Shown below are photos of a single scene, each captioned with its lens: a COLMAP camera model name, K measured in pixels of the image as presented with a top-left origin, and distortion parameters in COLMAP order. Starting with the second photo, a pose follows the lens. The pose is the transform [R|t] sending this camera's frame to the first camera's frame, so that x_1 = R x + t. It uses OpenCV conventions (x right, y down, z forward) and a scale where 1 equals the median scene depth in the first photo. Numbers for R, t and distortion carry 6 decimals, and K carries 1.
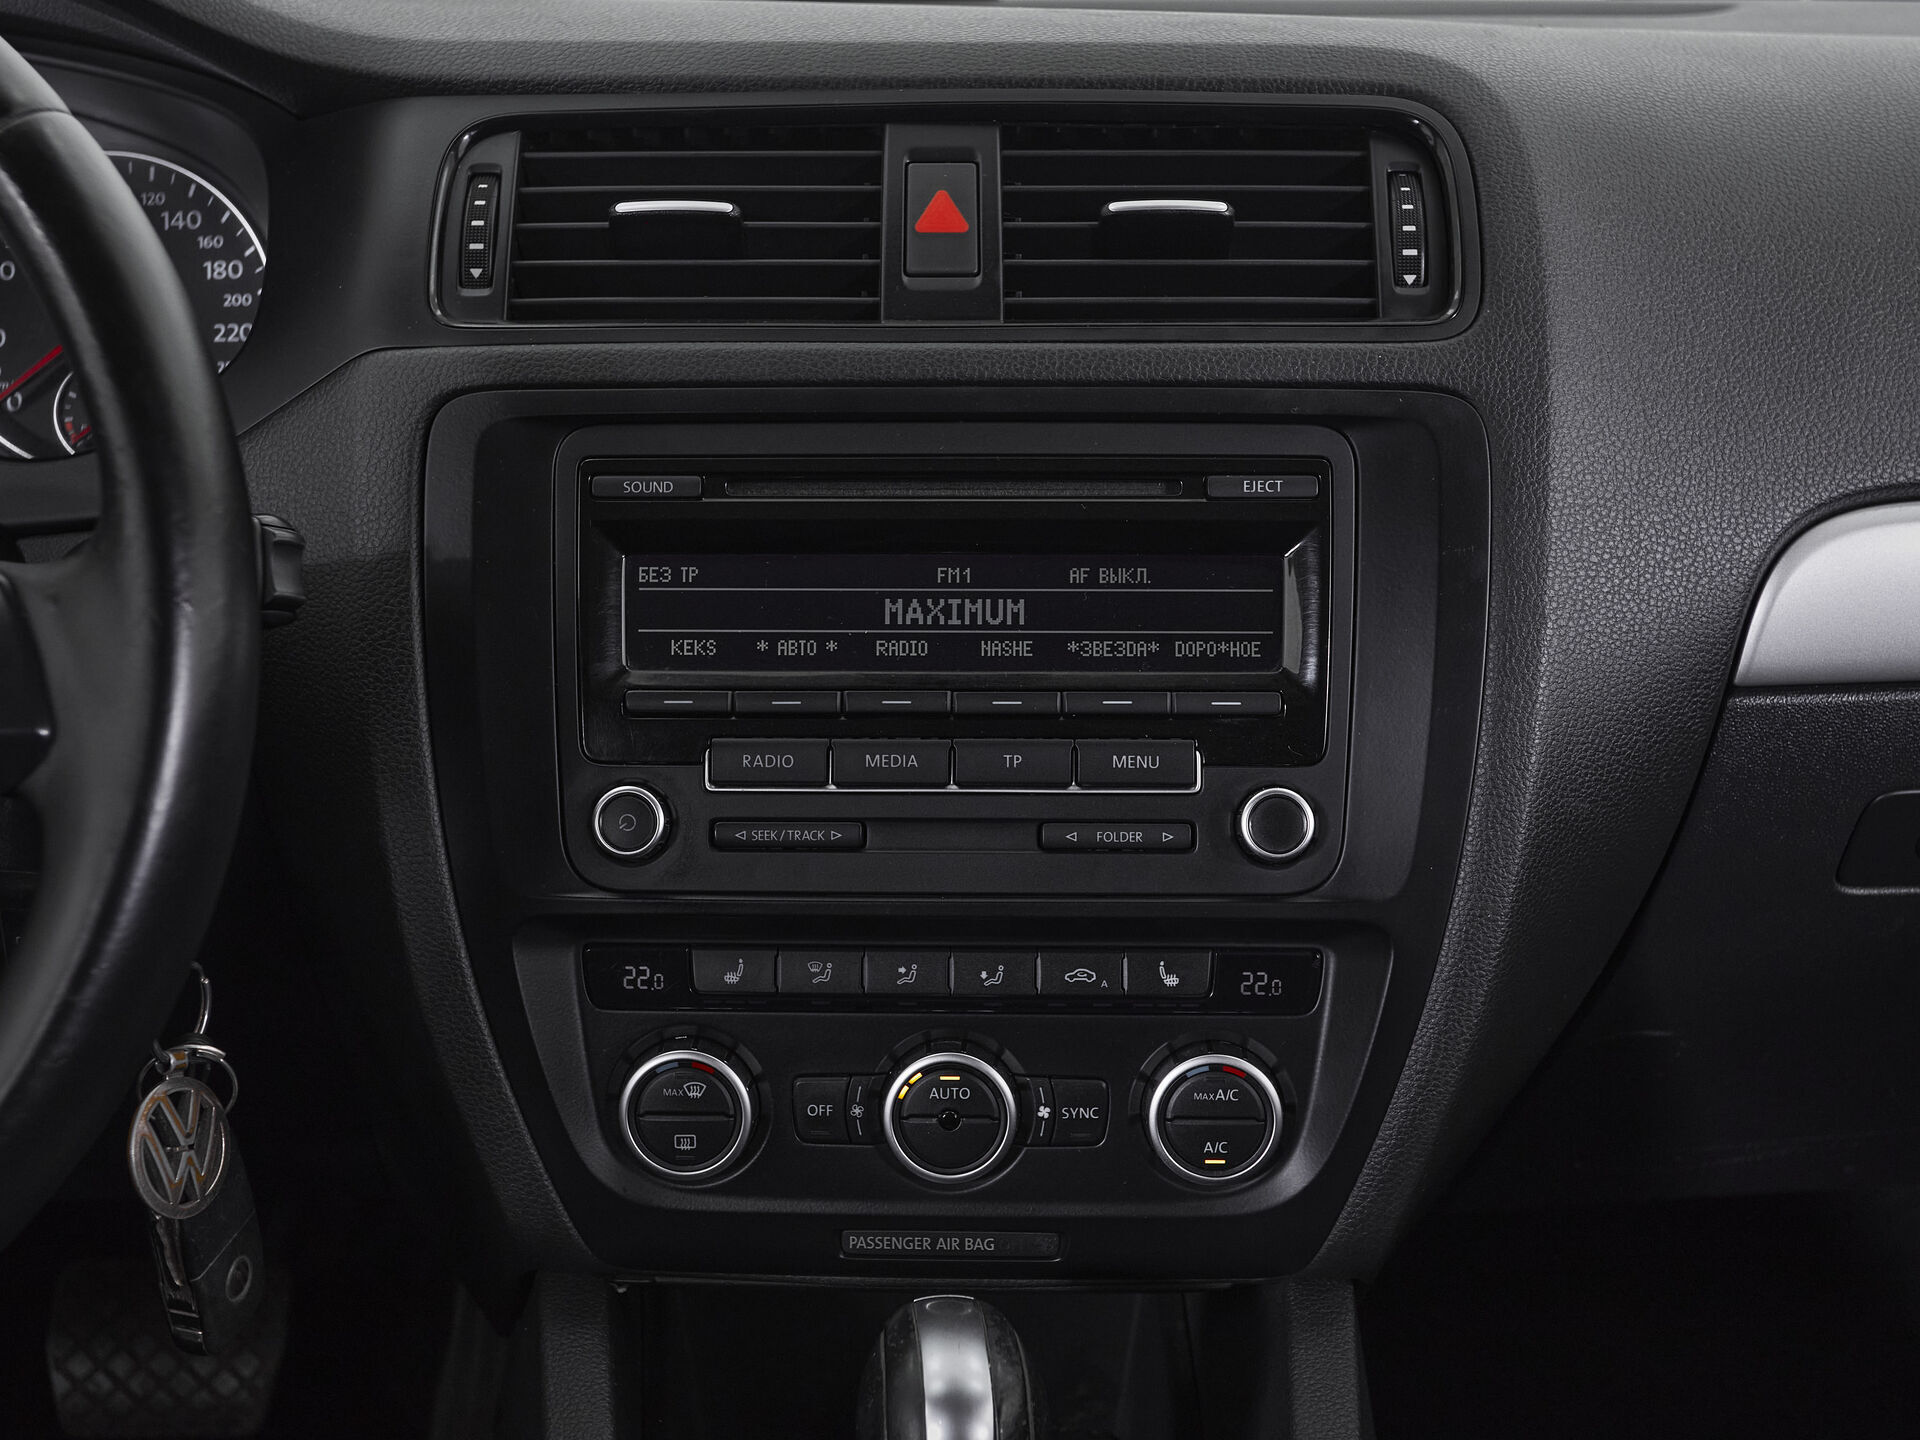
lens RADIAL K [[2703.1, 0, 914.2], [0, 2703.1, 689.4], [0, 0, 1]] dist [0.011830, 0.060474]
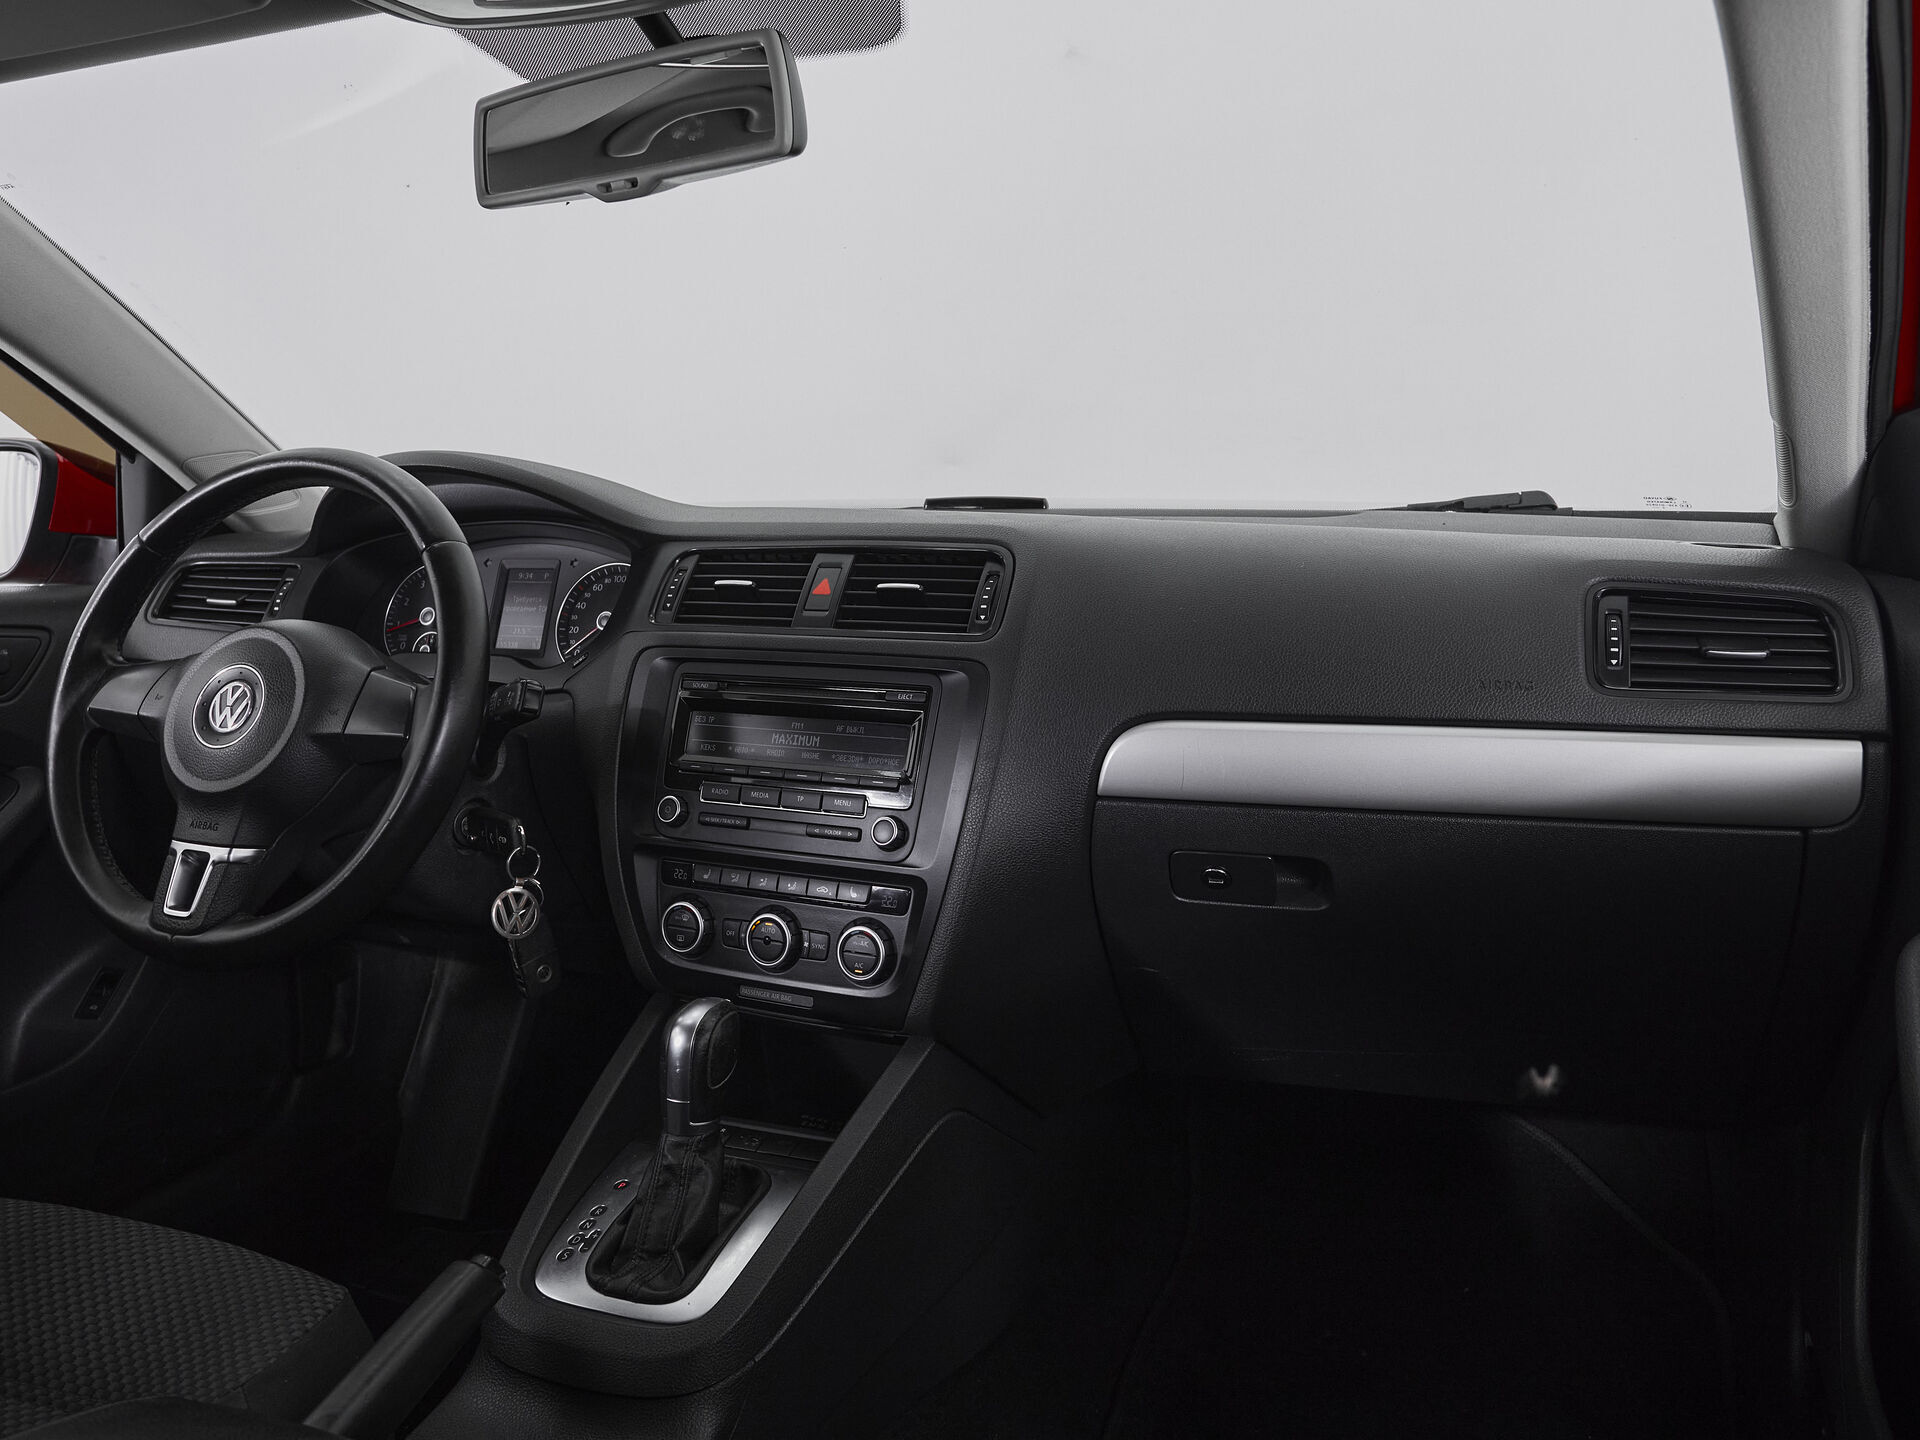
lens RADIAL K [[1526.1, 0, 953.4], [0, 1526.1, 625.7], [0, 0, 1]] dist [-0.085892, 0.086845]
pose [[0.909219, 0.031444, -0.415129, 0.739670], [-0.104572, 0.982424, -0.154620, 0.071424], [0.402971, 0.183994, 0.896527, -0.241890]]
